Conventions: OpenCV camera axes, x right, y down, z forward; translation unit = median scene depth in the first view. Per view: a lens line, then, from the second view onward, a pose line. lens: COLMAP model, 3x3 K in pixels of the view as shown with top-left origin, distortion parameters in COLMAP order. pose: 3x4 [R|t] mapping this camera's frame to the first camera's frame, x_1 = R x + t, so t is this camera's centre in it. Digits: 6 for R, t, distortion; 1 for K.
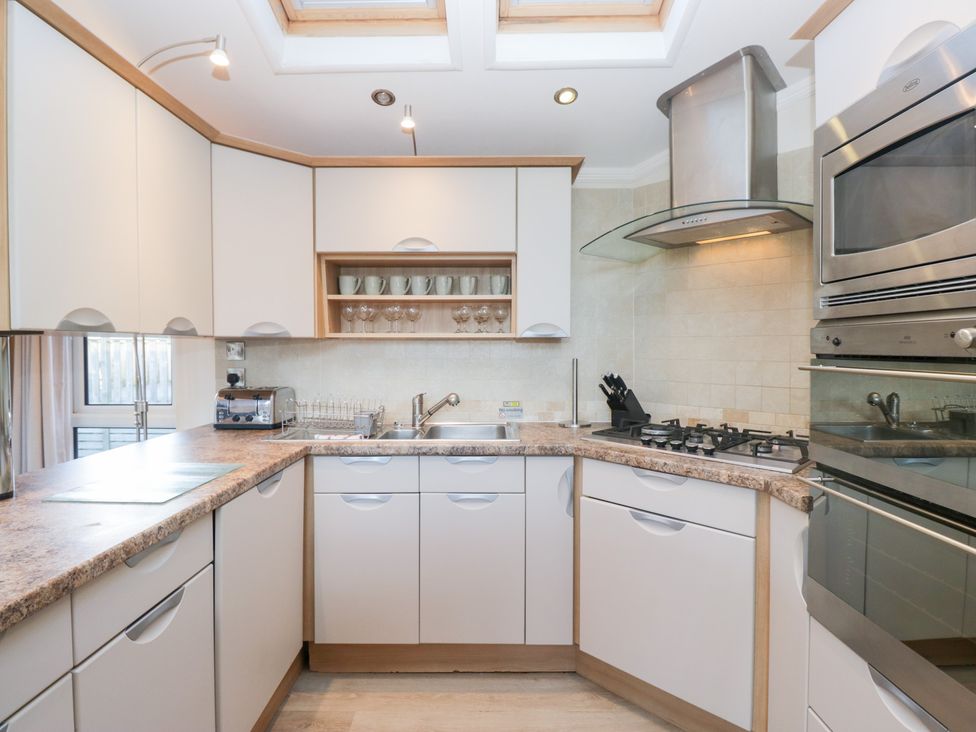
lens RADIAL K [[511.9, 0, 495.7], [0, 511.9, 360.4], [0, 0, 1]] dist [0.000099, -0.012020]
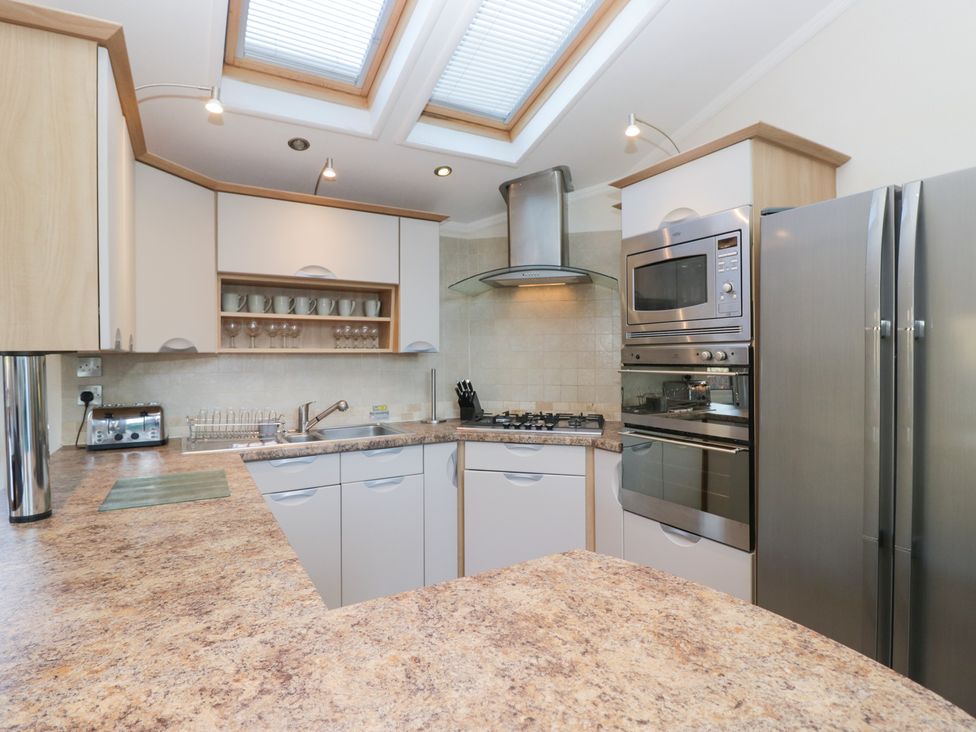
lens RADIAL K [[529.8, 0, 477.8], [0, 529.8, 364.0], [0, 0, 1]] dist [-0.002748, -0.004960]
pose [[0.860044, -0.011870, 0.510082, -0.459604], [0.018664, 0.999792, -0.008203, -0.003367], [-0.509879, 0.016575, 0.860086, -0.206555]]
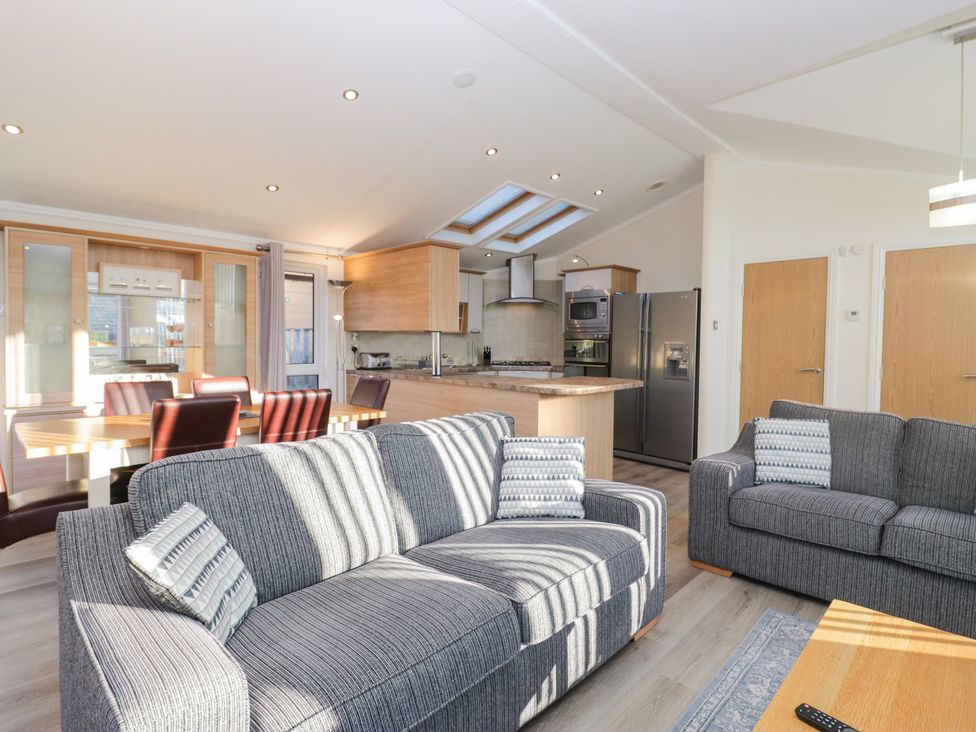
lens RADIAL K [[511.9, 0, 483.8], [0, 511.9, 362.7], [0, 0, 1]] dist [0.000099, -0.012020]
pose [[0.683952, -0.025996, 0.729063, -1.995107], [0.006913, 0.999551, 0.029155, 0.038068], [-0.729494, -0.014901, 0.683825, -1.019618]]
